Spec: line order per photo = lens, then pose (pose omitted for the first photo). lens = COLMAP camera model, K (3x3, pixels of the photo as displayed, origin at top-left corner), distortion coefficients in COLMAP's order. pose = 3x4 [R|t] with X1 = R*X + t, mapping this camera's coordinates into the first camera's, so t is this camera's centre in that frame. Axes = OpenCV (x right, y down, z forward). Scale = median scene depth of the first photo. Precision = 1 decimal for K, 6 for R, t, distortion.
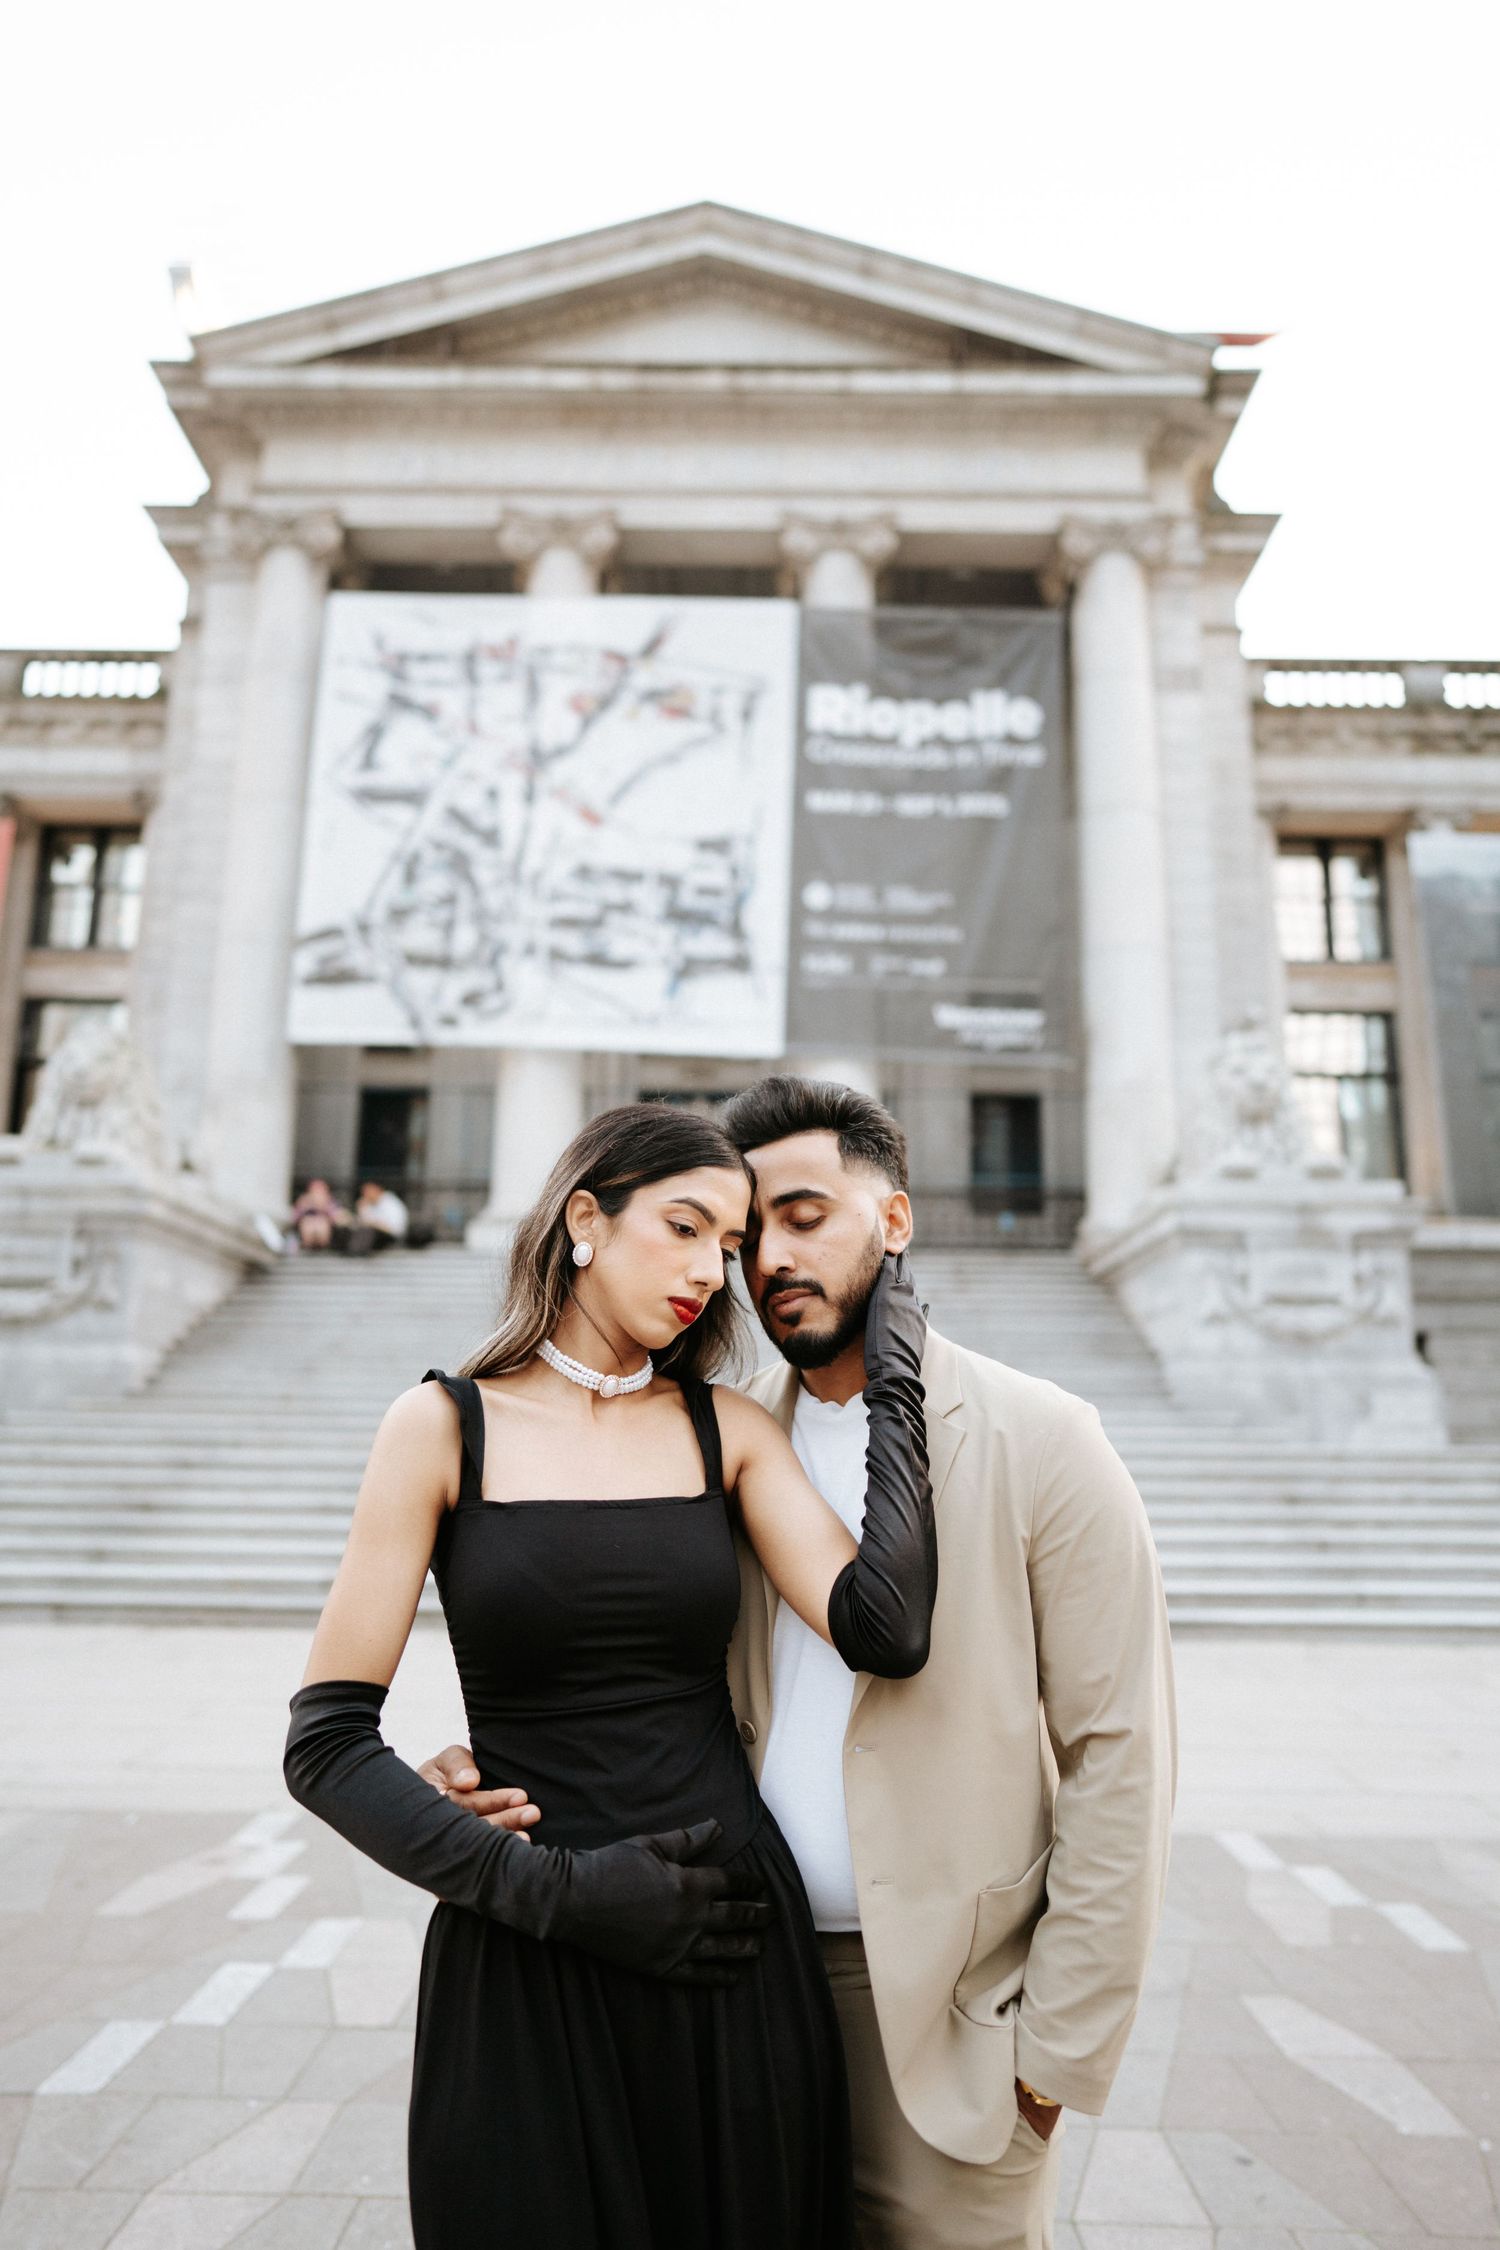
lens RADIAL K [[1486.5, 0, 761.7], [0, 1486.5, 1133.0], [0, 0, 1]] dist [-0.039713, 0.050151]
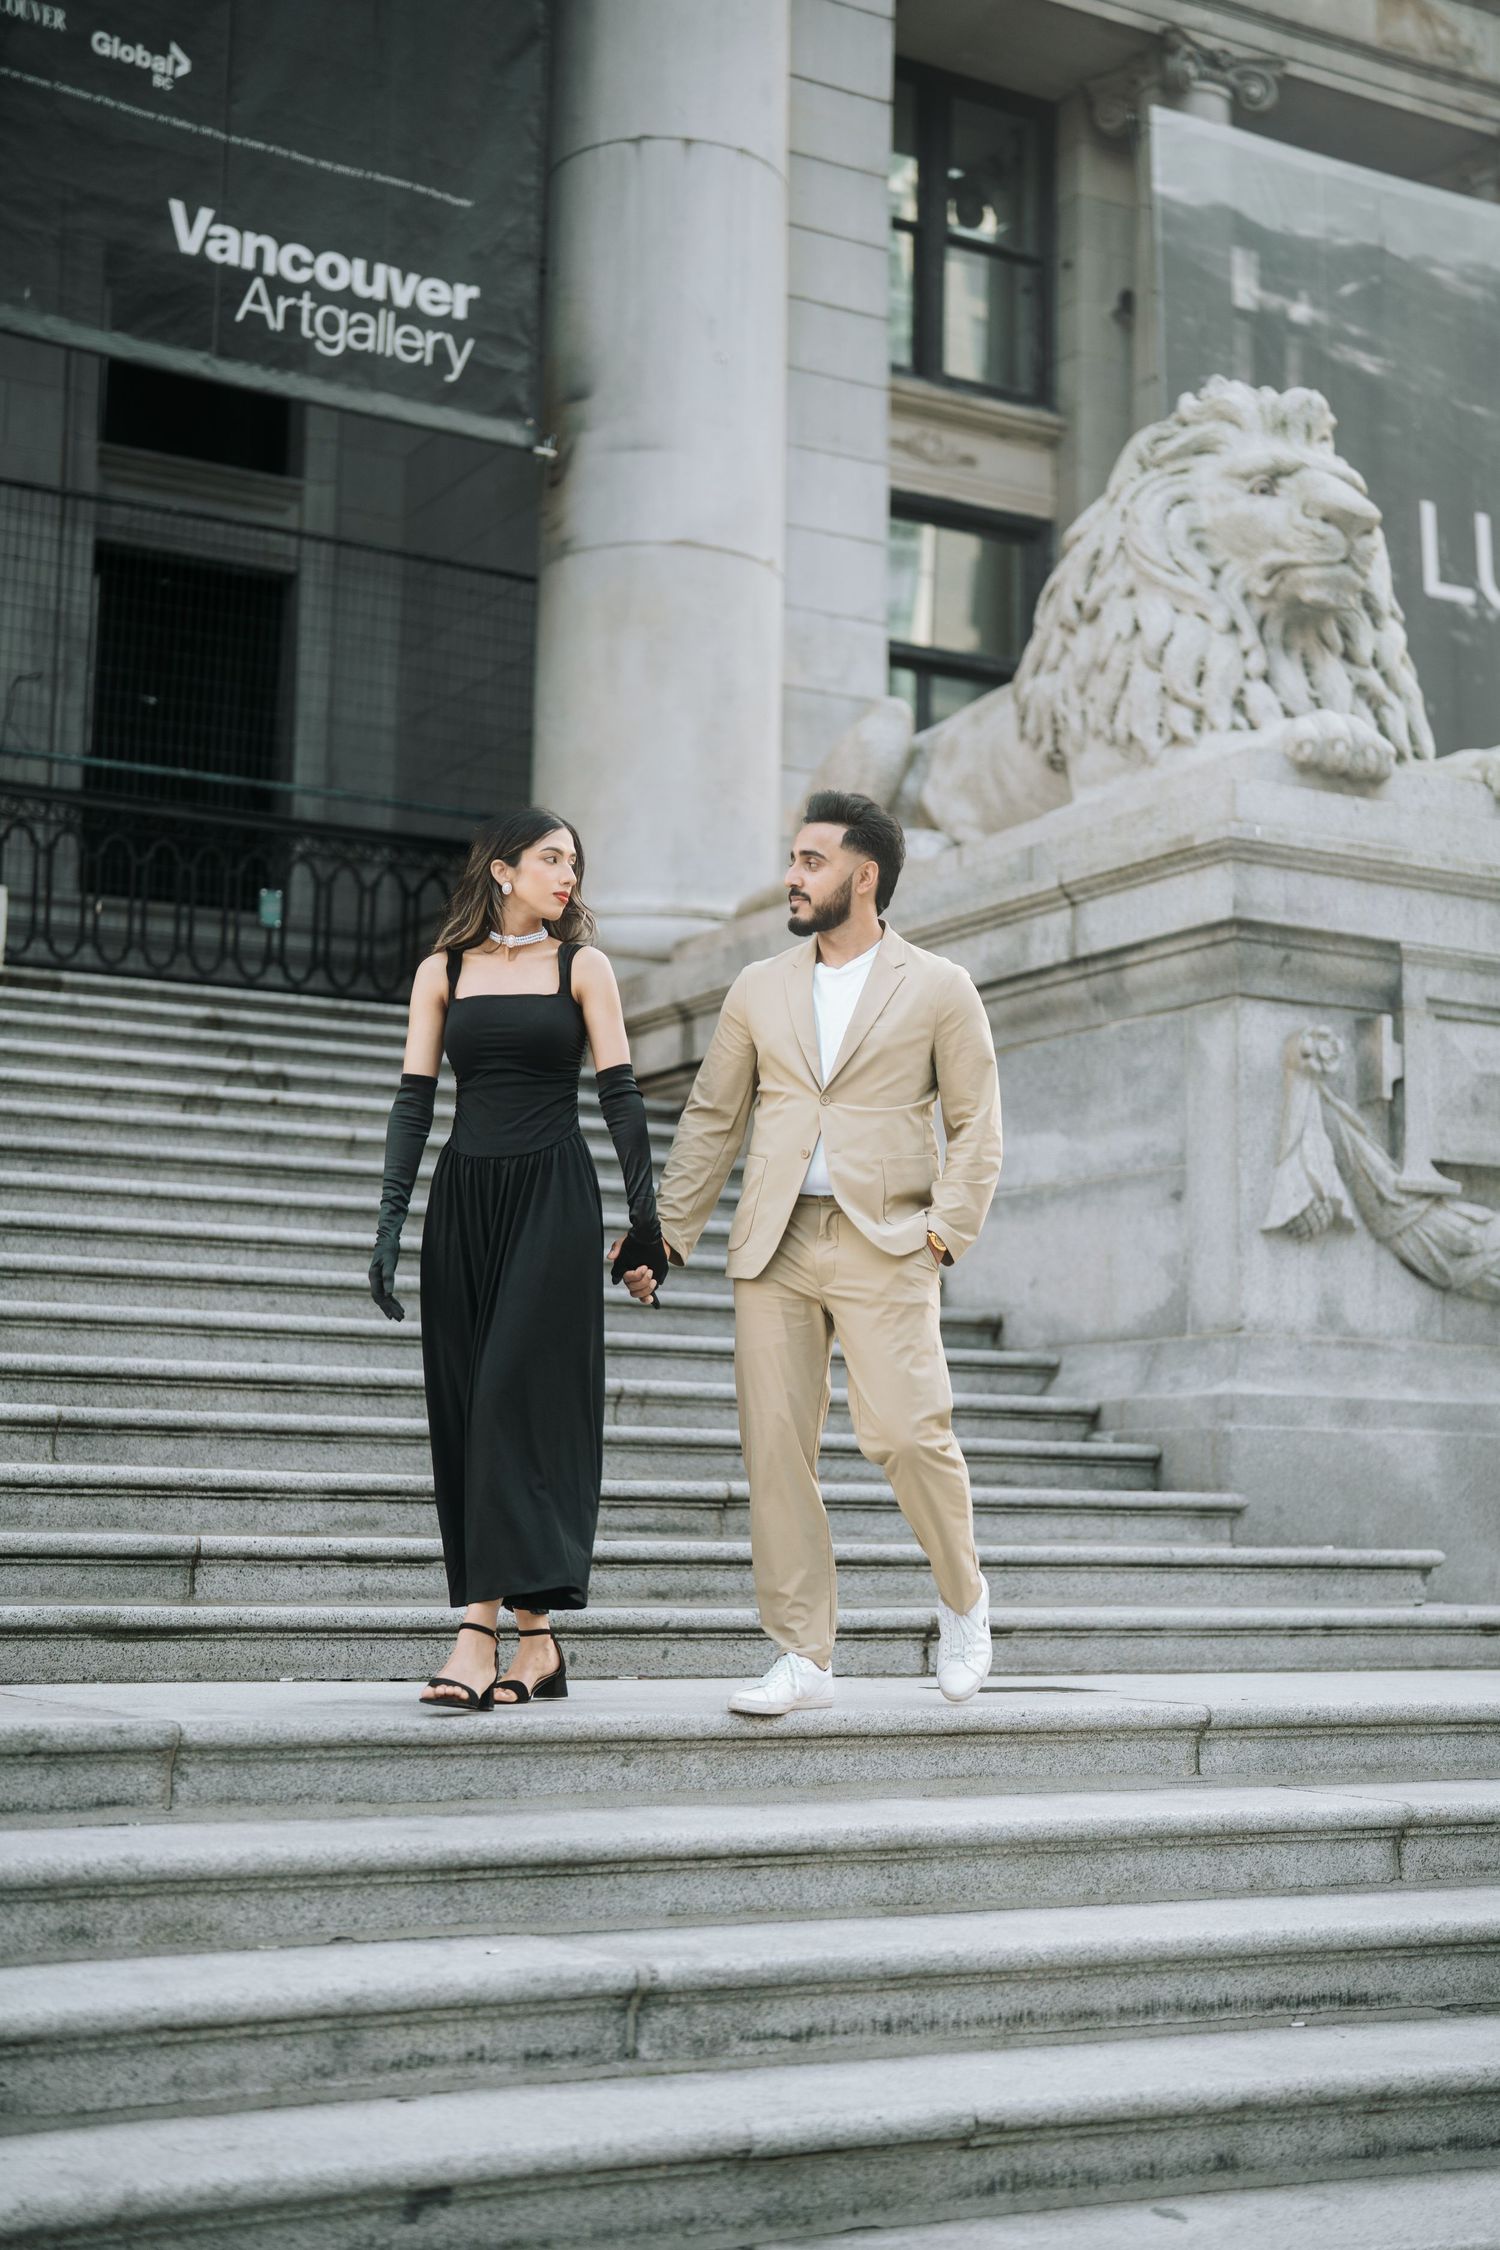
lens RADIAL K [[3069.8, 0, 767.9], [0, 3069.8, 1127.4], [0, 0, 1]] dist [-0.126591, 0.887095]
pose [[0.864292, 0.060595, 0.499327, -0.112524], [-0.104150, 0.992762, 0.059800, 0.078416], [-0.492089, -0.103689, 0.864348, 0.504347]]
